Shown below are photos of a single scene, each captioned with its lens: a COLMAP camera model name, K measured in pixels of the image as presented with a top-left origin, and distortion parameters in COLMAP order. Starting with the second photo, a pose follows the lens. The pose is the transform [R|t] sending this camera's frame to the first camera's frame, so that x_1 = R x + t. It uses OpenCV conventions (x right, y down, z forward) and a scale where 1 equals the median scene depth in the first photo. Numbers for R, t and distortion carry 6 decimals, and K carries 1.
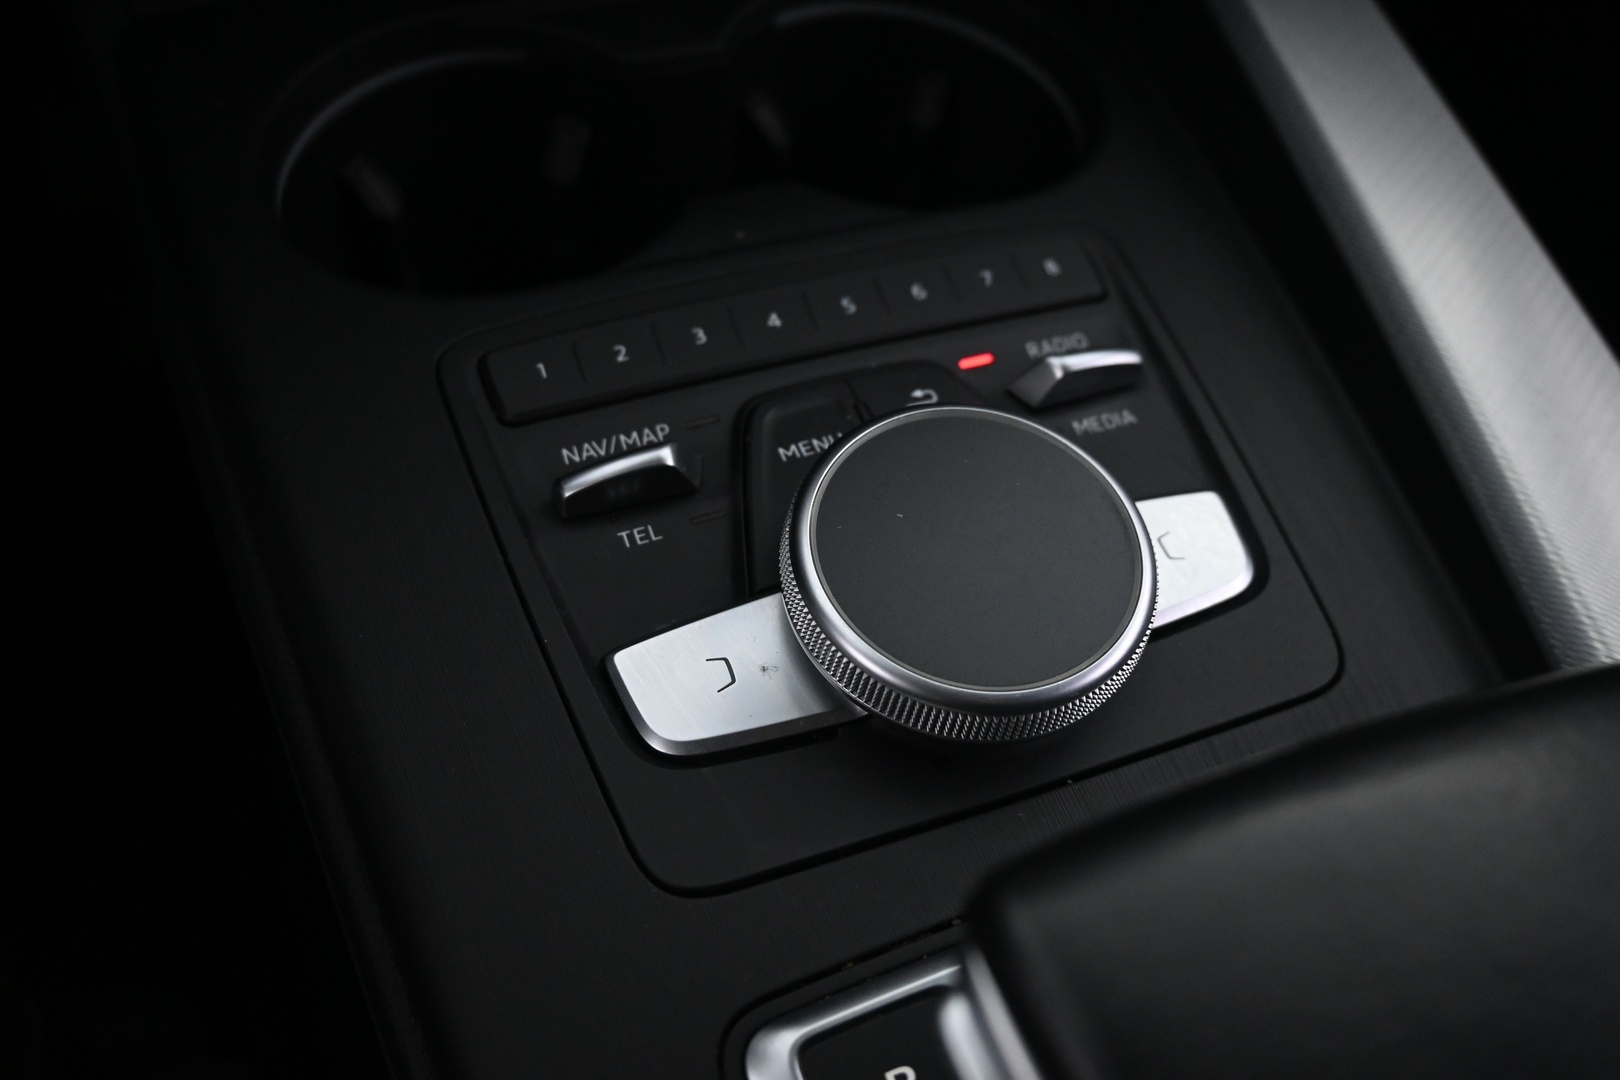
lens RADIAL K [[1335.4, 0, 810.0], [0, 1335.4, 540.0], [0, 0, 1]] dist [0.001579, -0.000041]
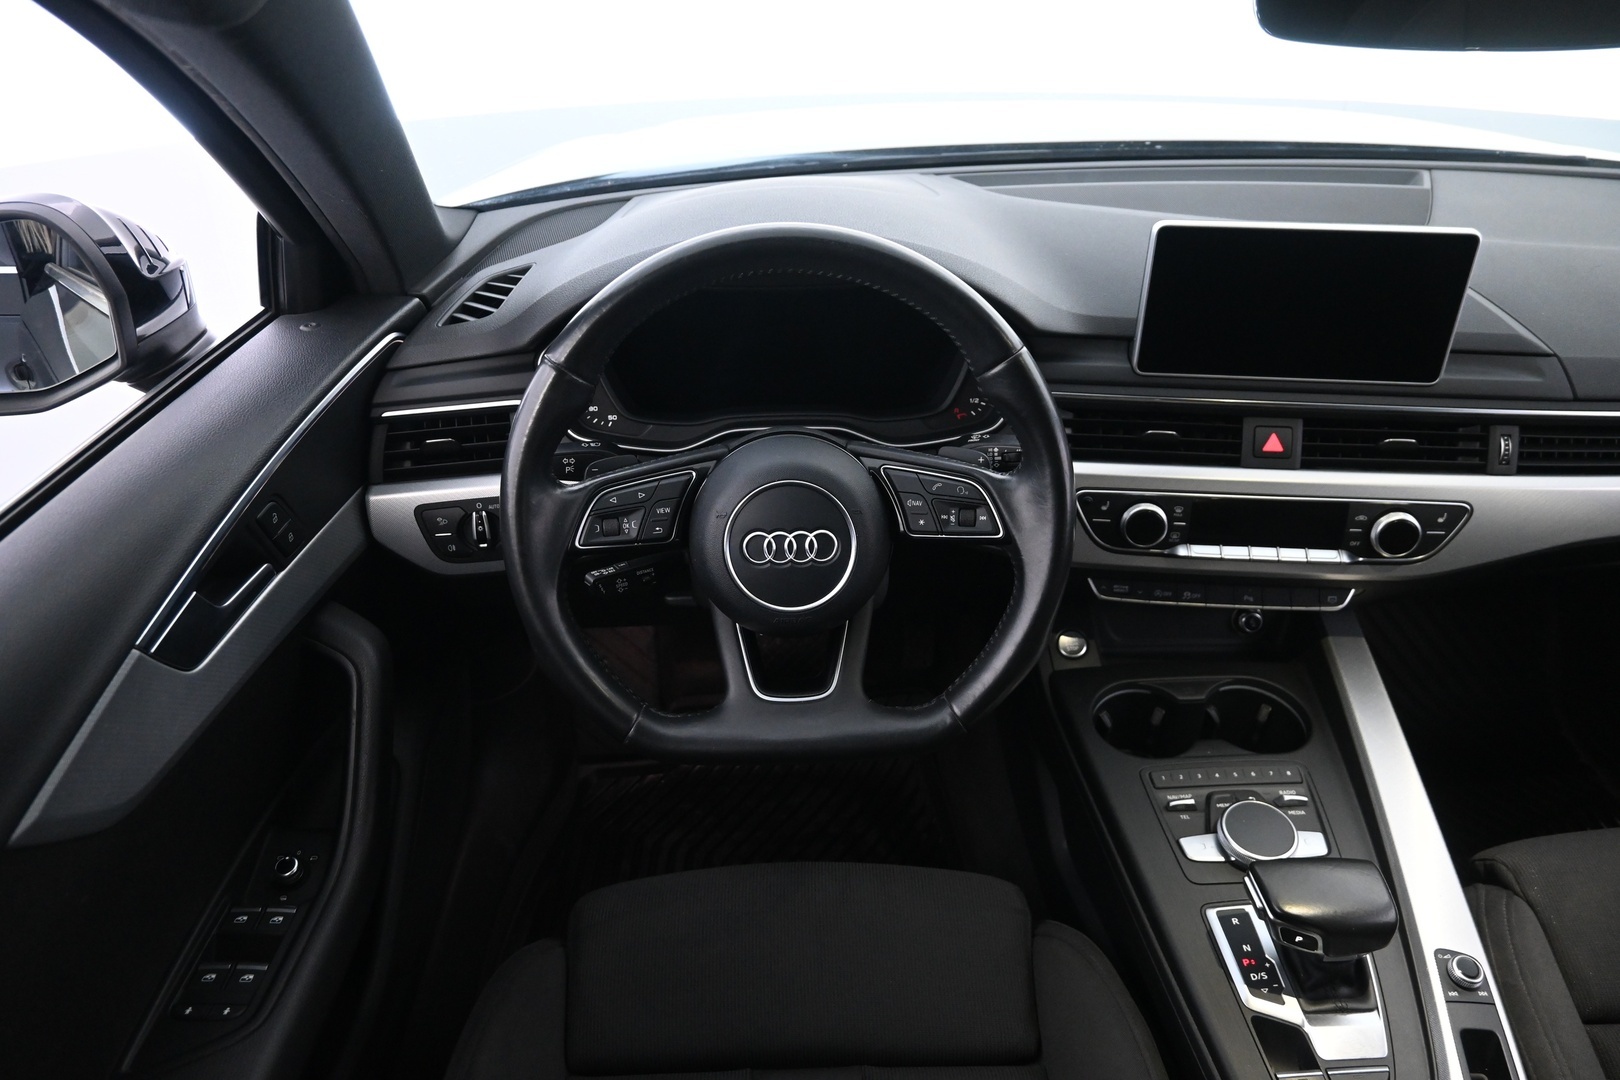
lens RADIAL K [[1117.4, 0, 810.0], [0, 1117.4, 540.0], [0, 0, 1]] dist [0.006701, 0.000882]
pose [[0.941421, 0.113190, -0.317669, -0.219448], [-0.199947, 0.945905, -0.255510, 0.332718], [0.271563, 0.304060, 0.913127, -3.156050]]
